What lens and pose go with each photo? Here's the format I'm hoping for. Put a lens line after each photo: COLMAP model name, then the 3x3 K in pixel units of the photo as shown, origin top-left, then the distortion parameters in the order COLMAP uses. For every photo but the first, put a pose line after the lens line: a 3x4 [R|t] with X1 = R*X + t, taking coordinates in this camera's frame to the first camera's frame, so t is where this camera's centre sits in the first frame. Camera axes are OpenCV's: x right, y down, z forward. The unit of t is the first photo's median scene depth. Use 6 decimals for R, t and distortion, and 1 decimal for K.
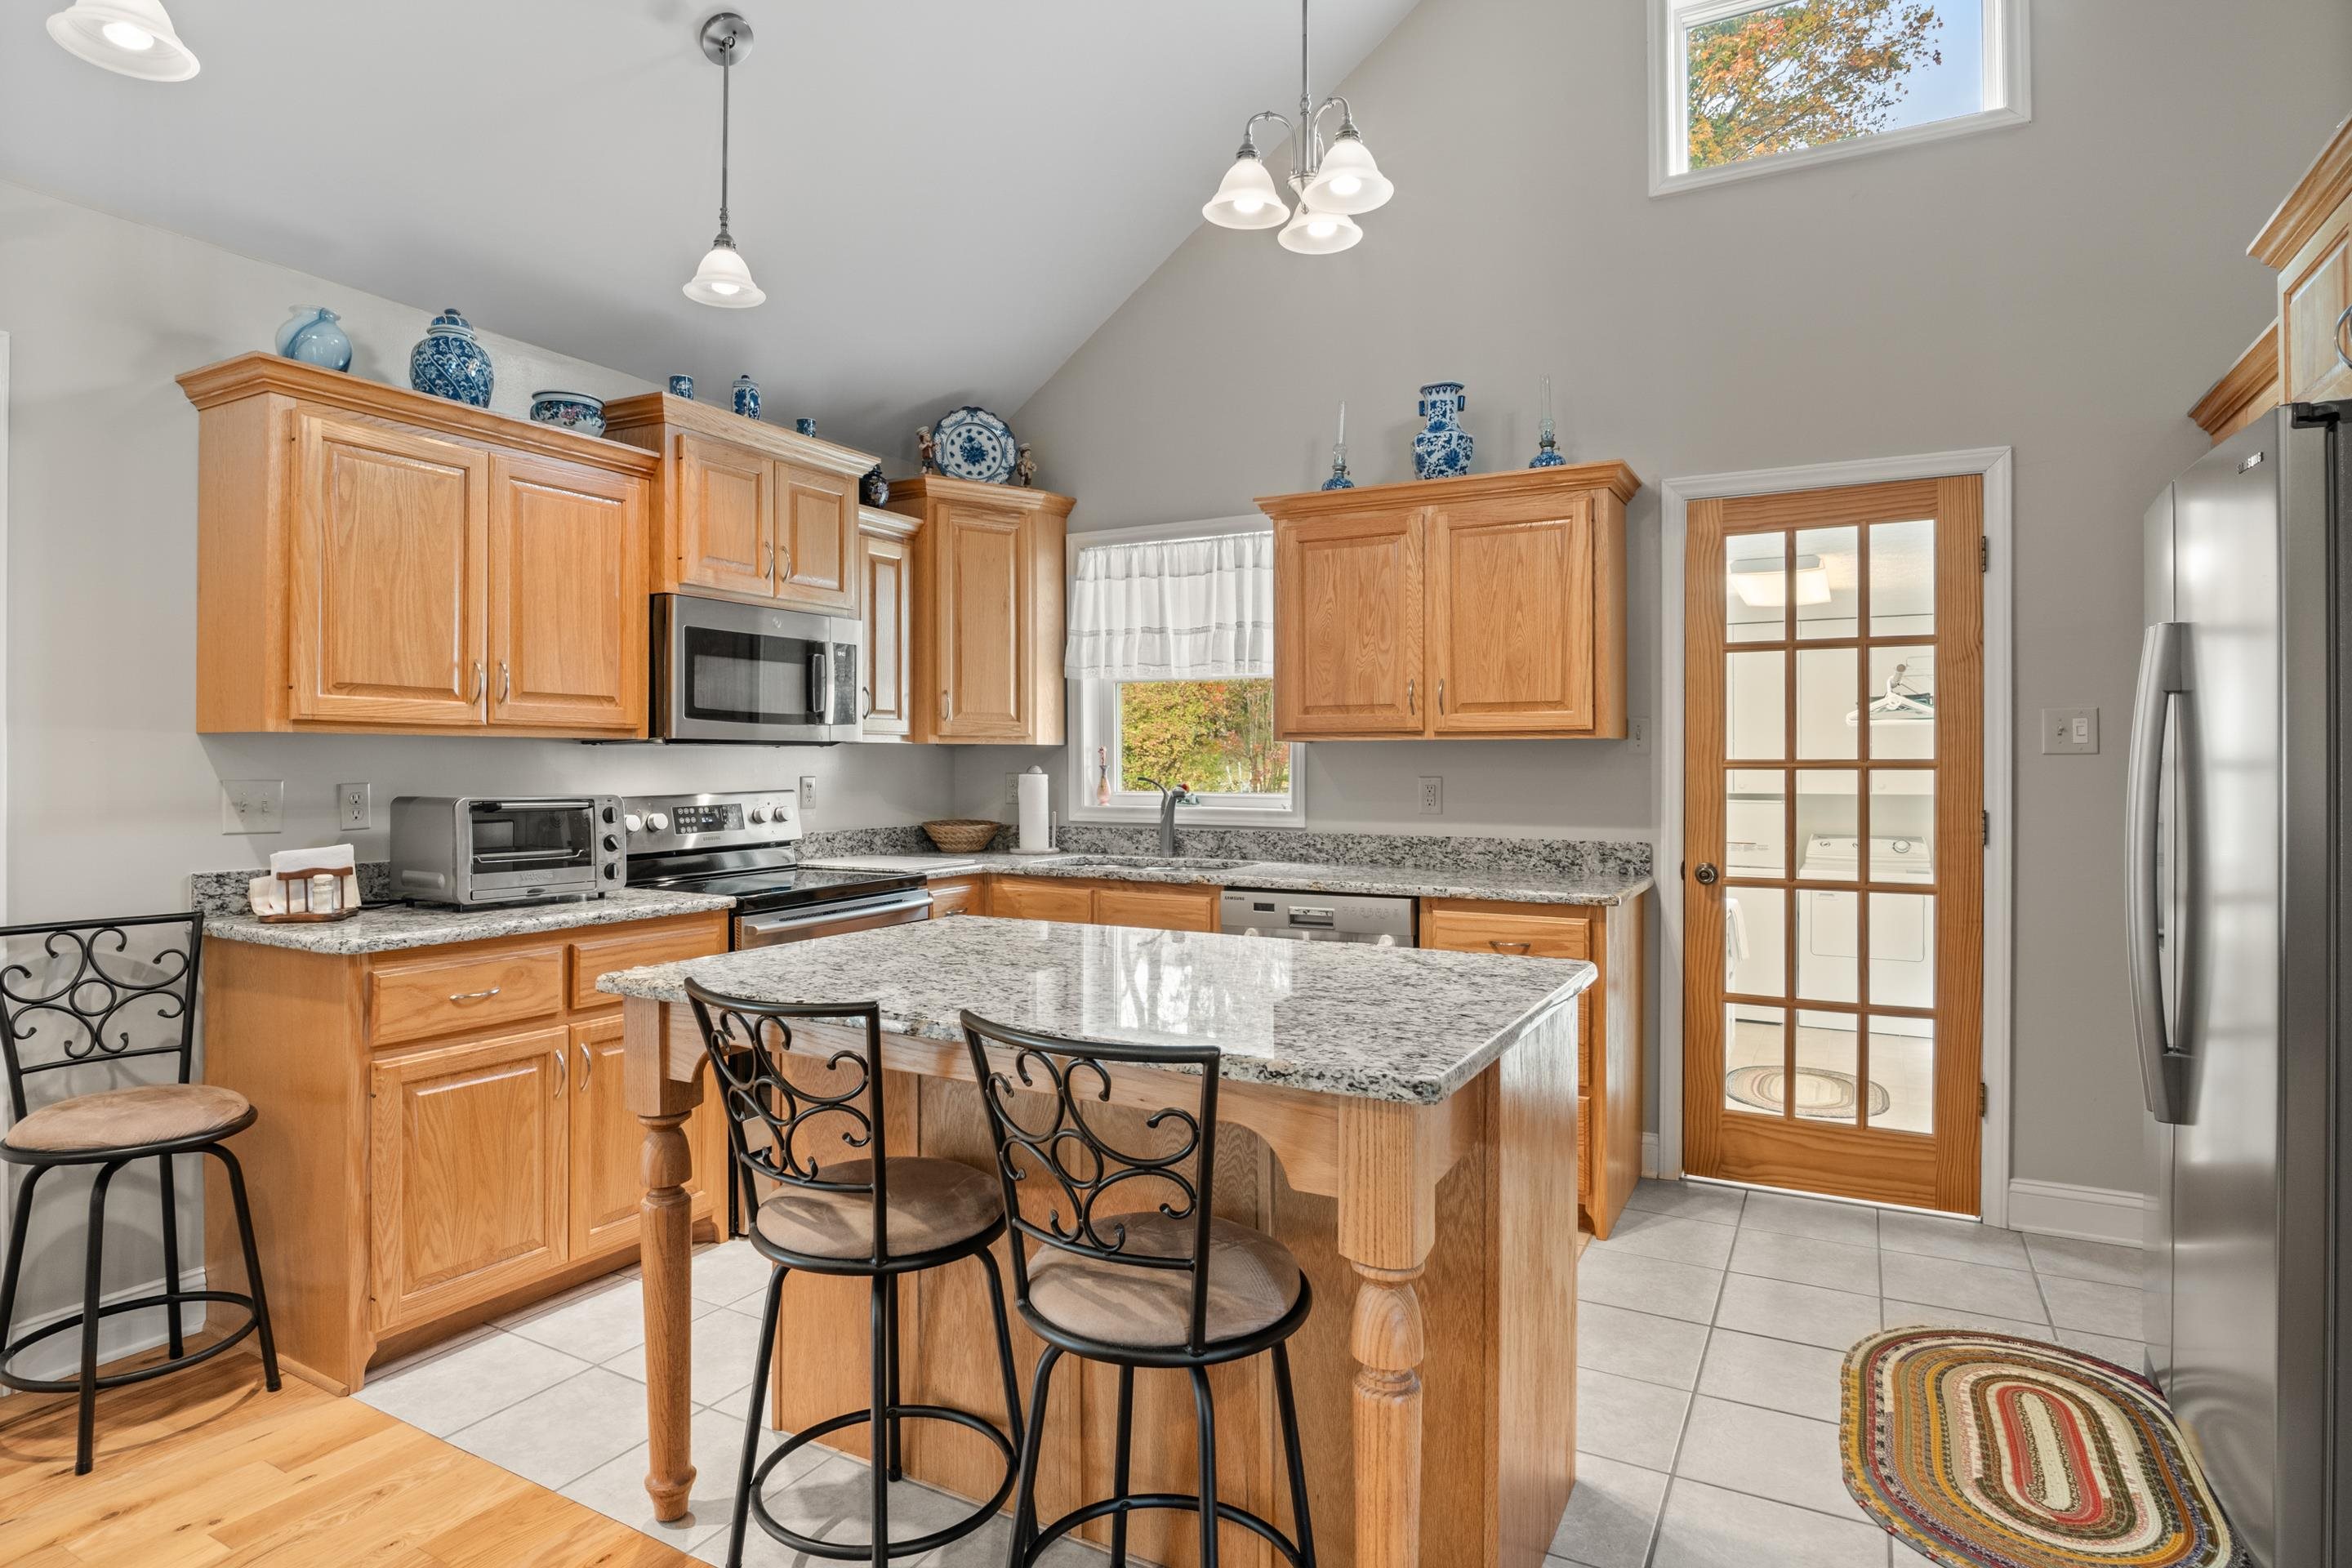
lens RADIAL K [[1245.8, 0, 1163.2], [0, 1245.8, 768.4], [0, 0, 1]] dist [-0.015579, -0.002267]
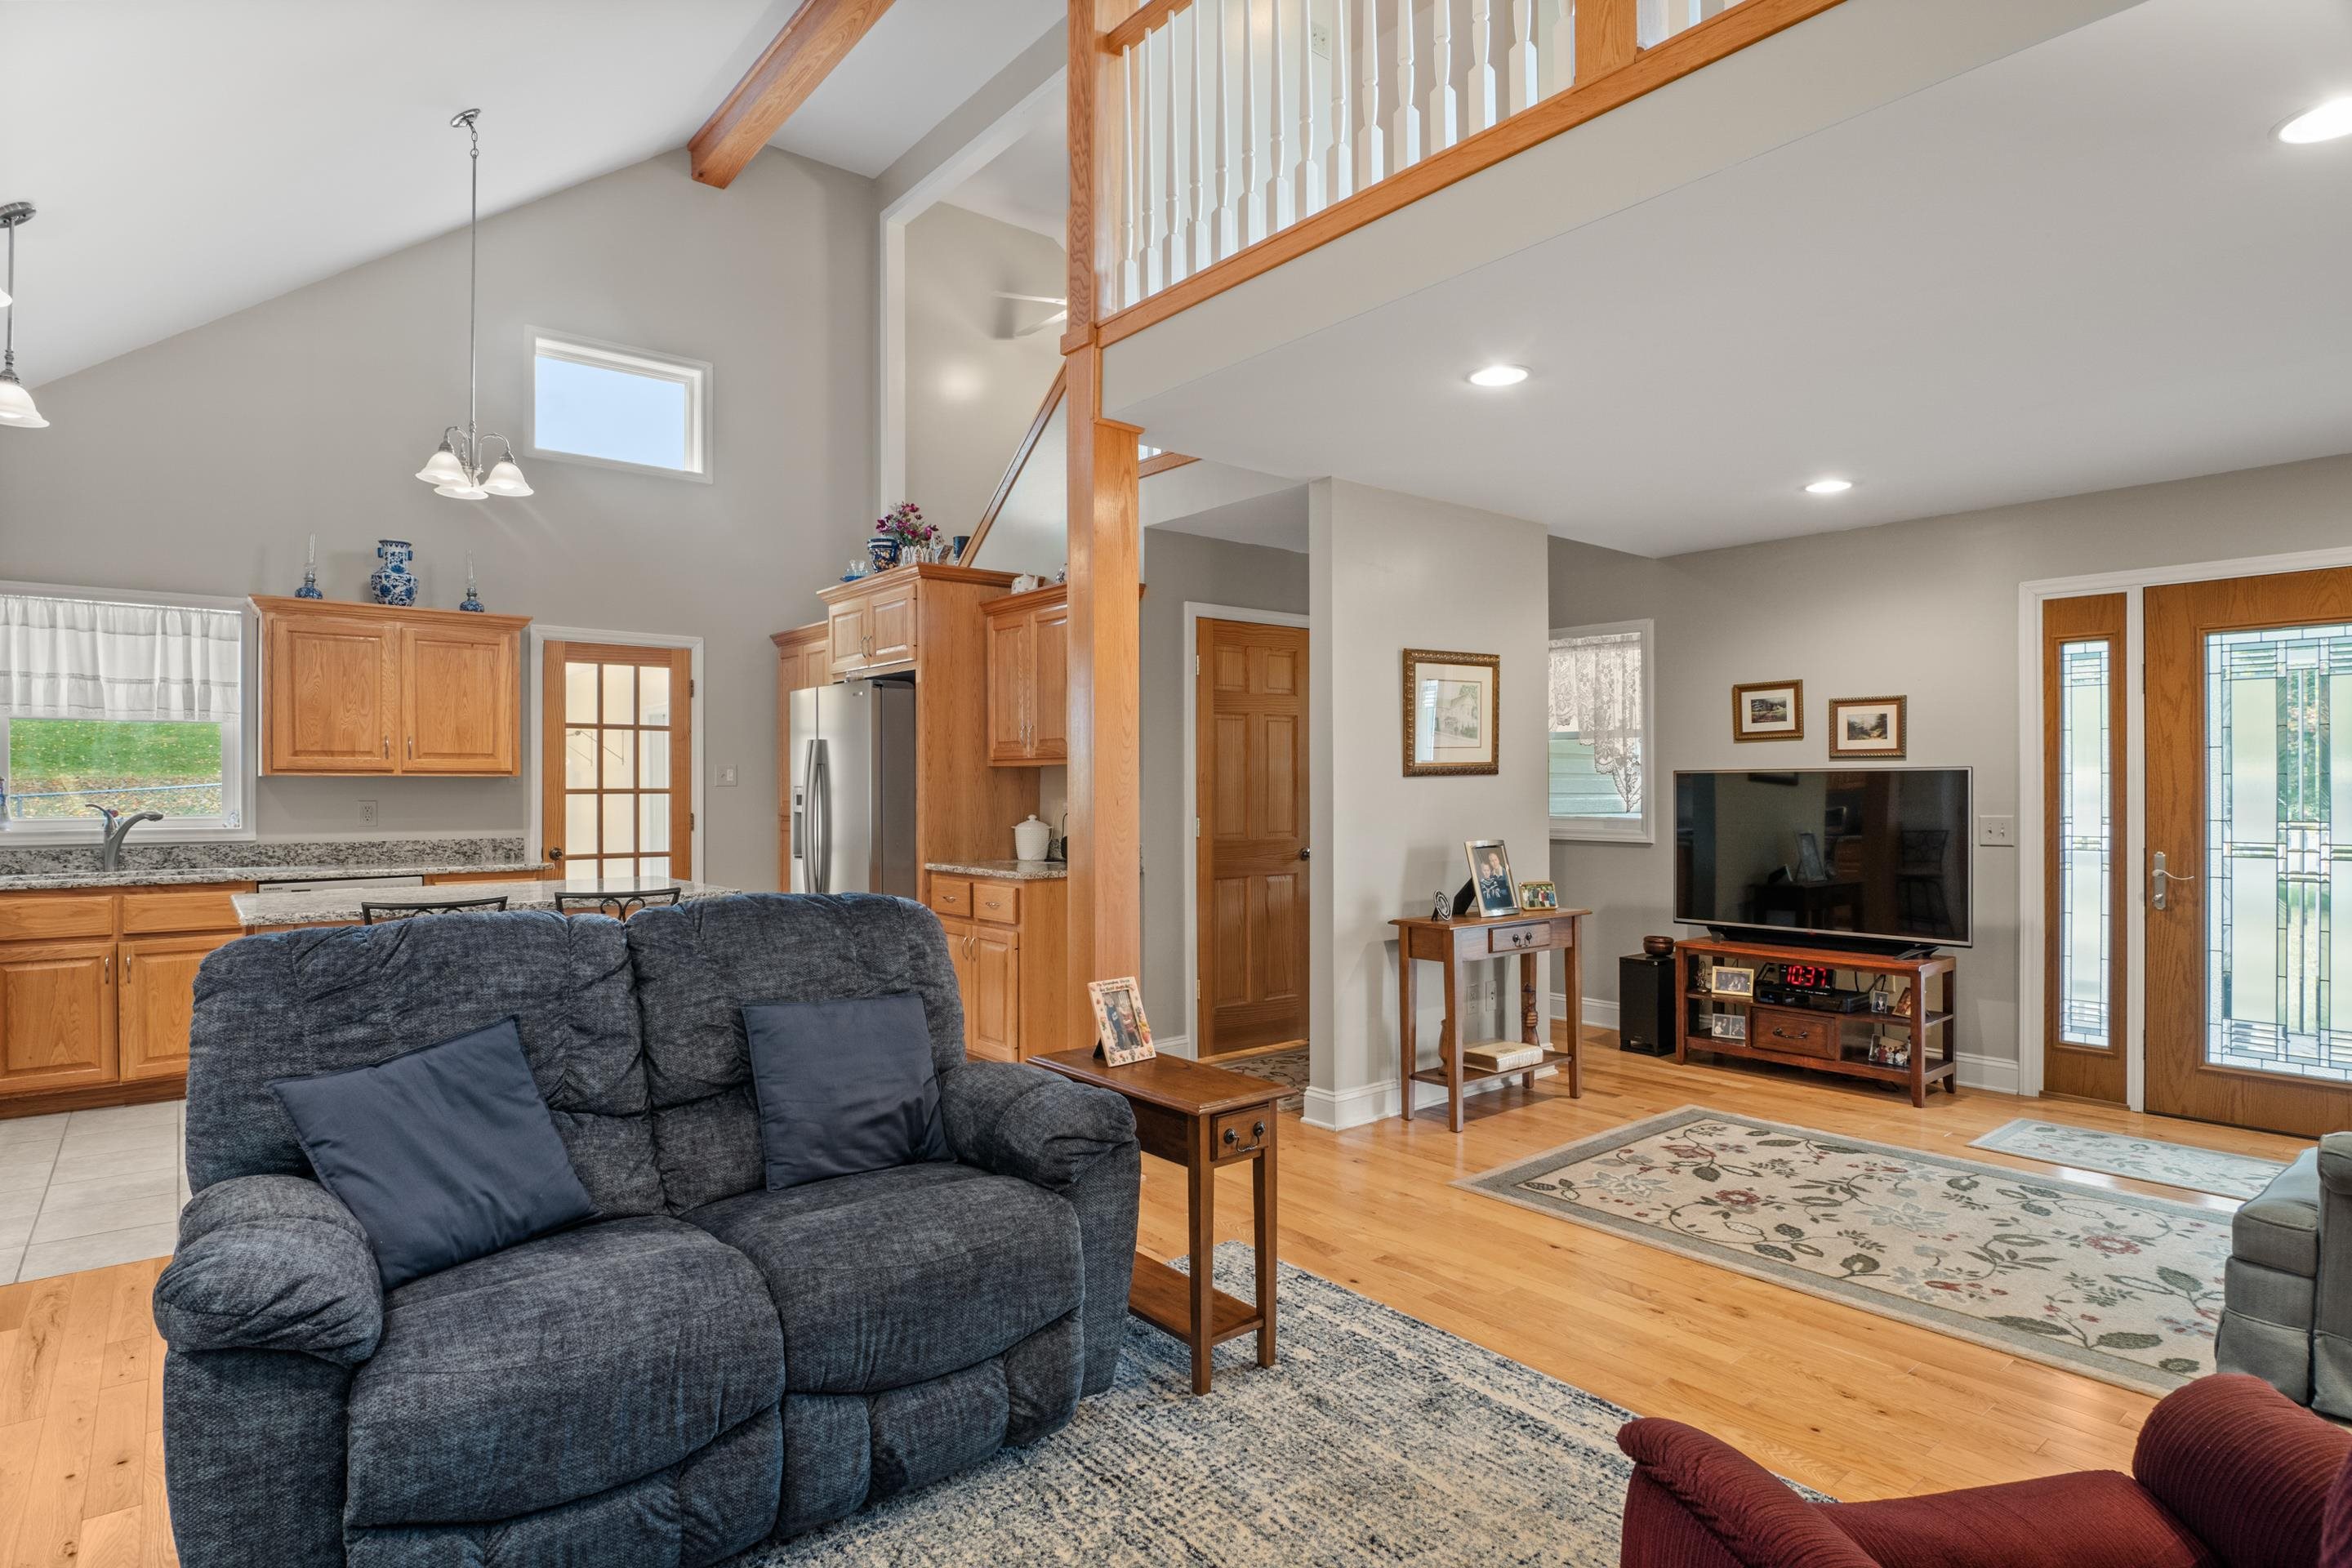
lens RADIAL K [[1230.4, 0, 1147.3], [0, 1230.4, 786.6], [0, 0, 1]] dist [-0.015738, -0.001707]
pose [[0.378526, 0.001224, 0.925590, -0.831725], [0.006906, 0.999968, -0.004147, 0.002790], [-0.925565, 0.007962, 0.378506, -0.417435]]
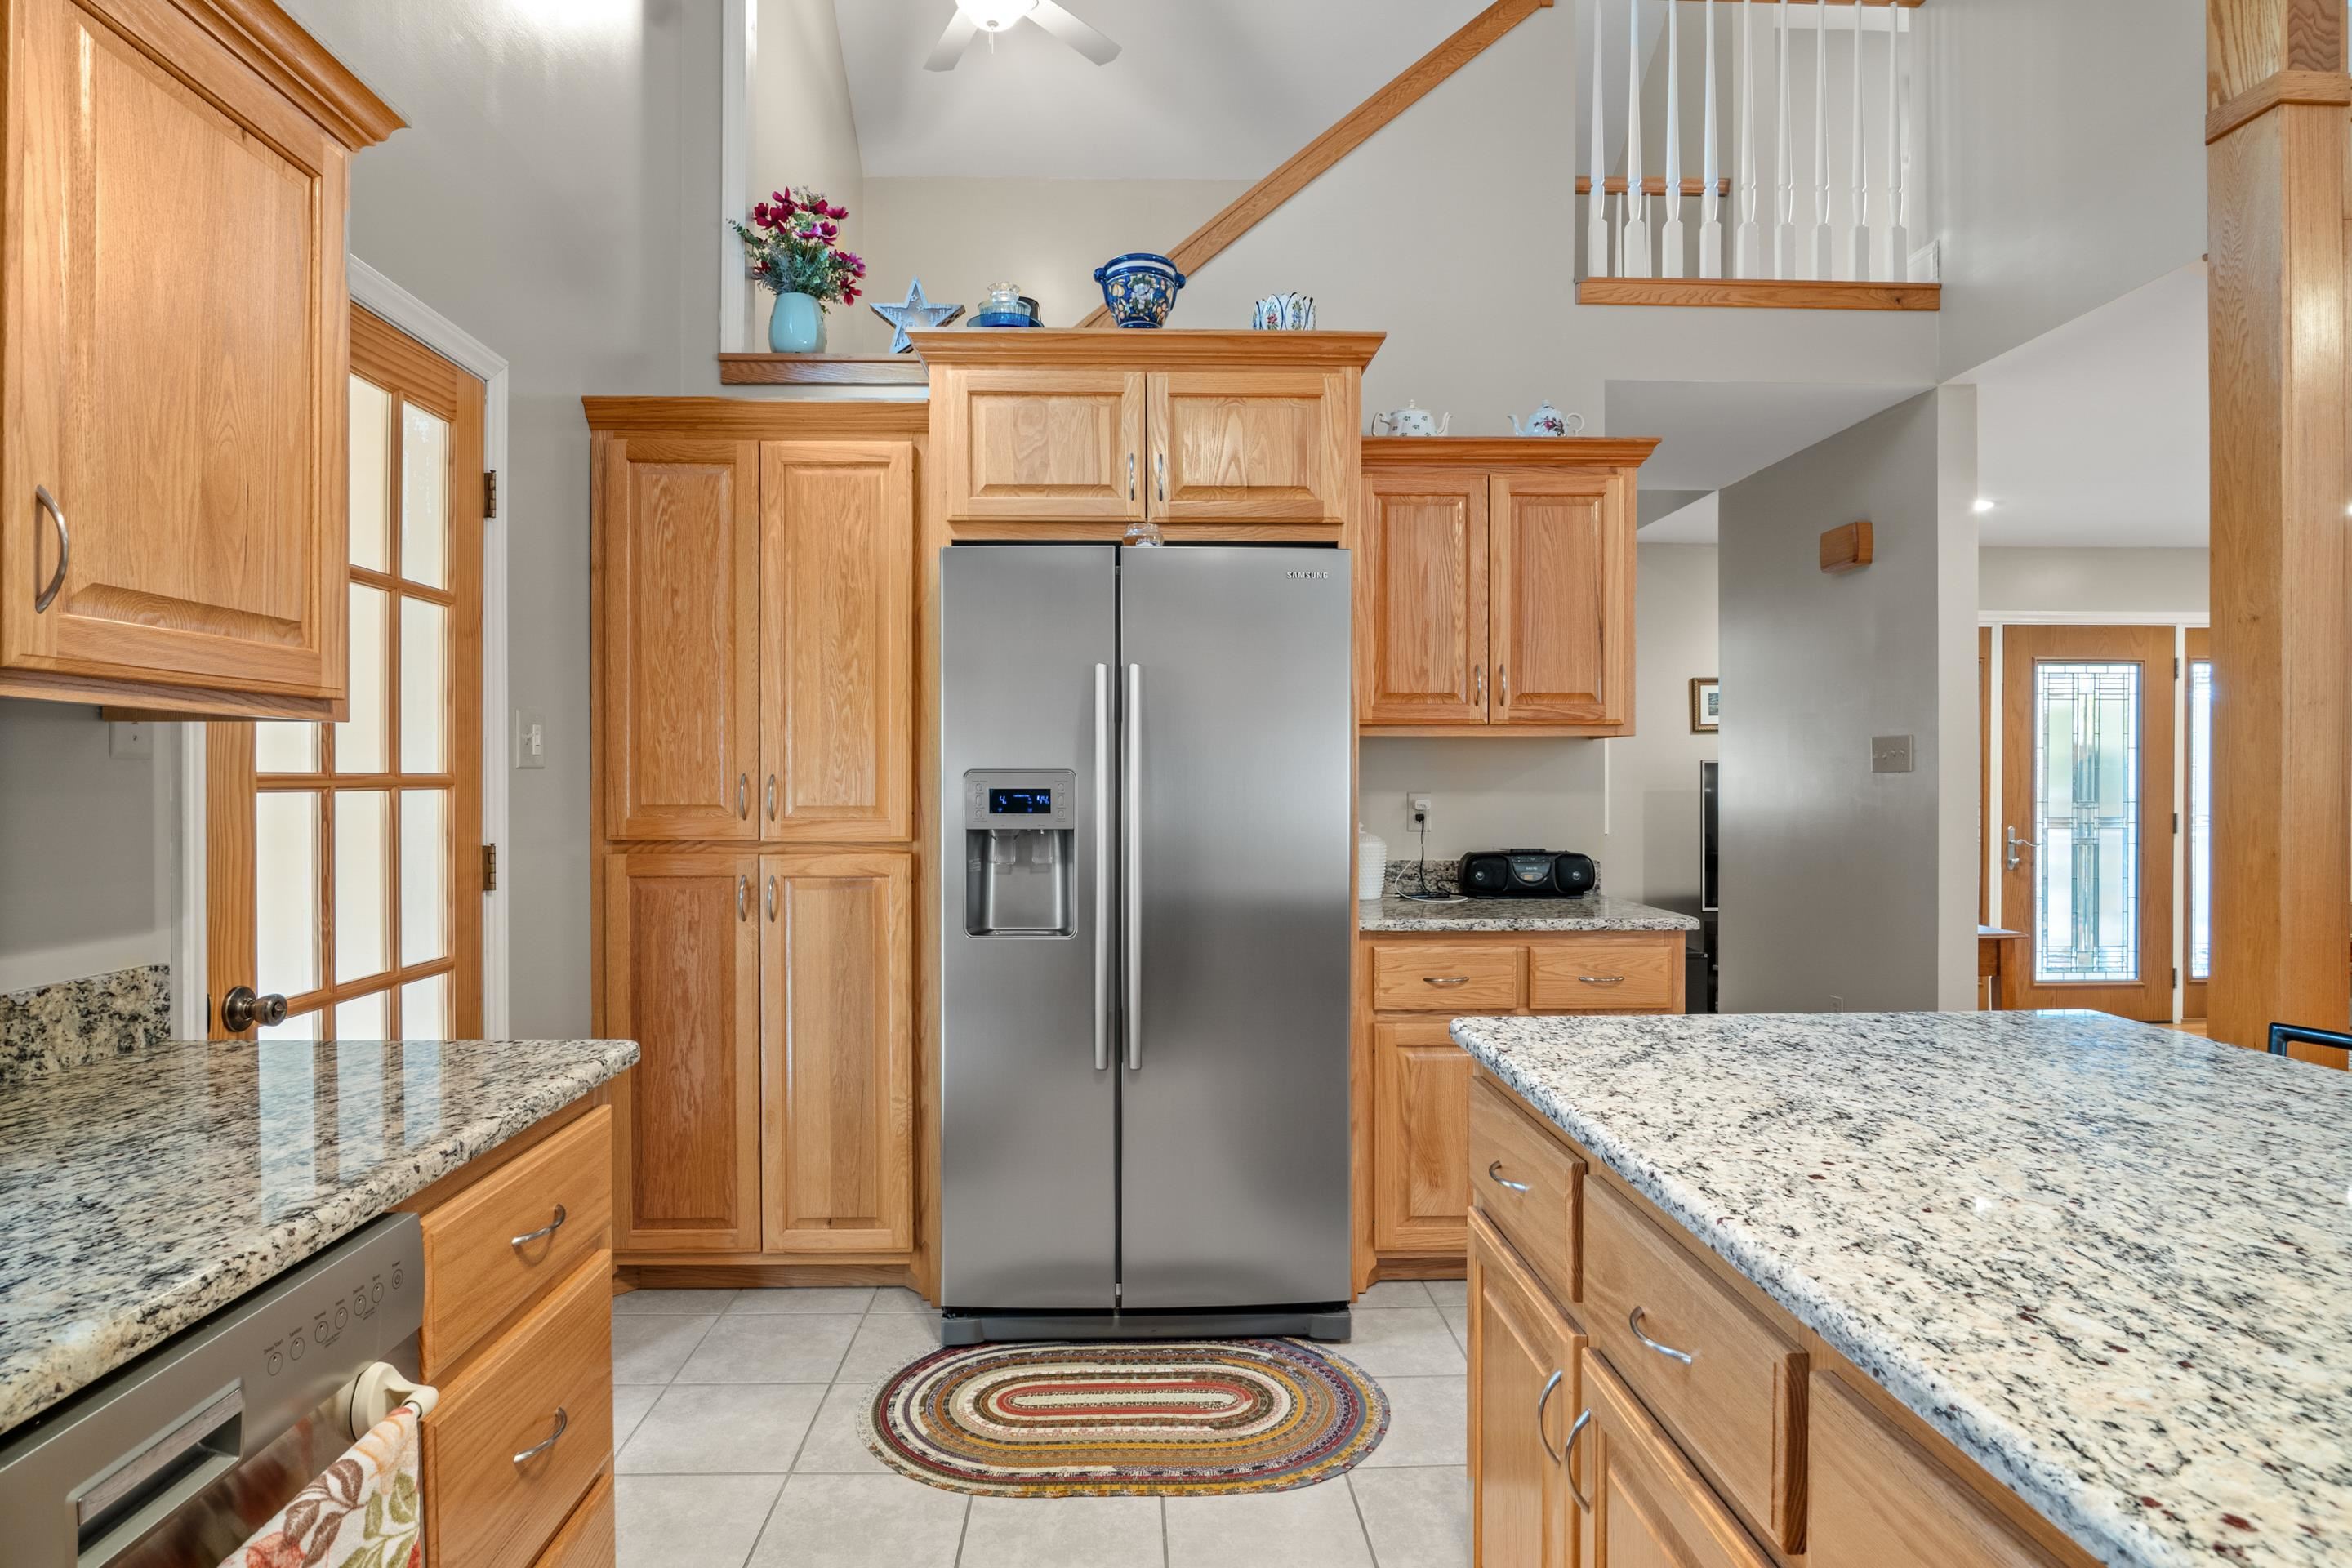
lens RADIAL K [[1252.7, 0, 1156.3], [0, 1252.7, 786.8], [0, 0, 1]] dist [-0.015415, -0.001254]
pose [[-0.510456, -0.003961, 0.859894, -0.154486], [0.006443, 0.999944, 0.008431, -0.003060], [-0.859879, 0.009844, -0.510402, 0.925200]]
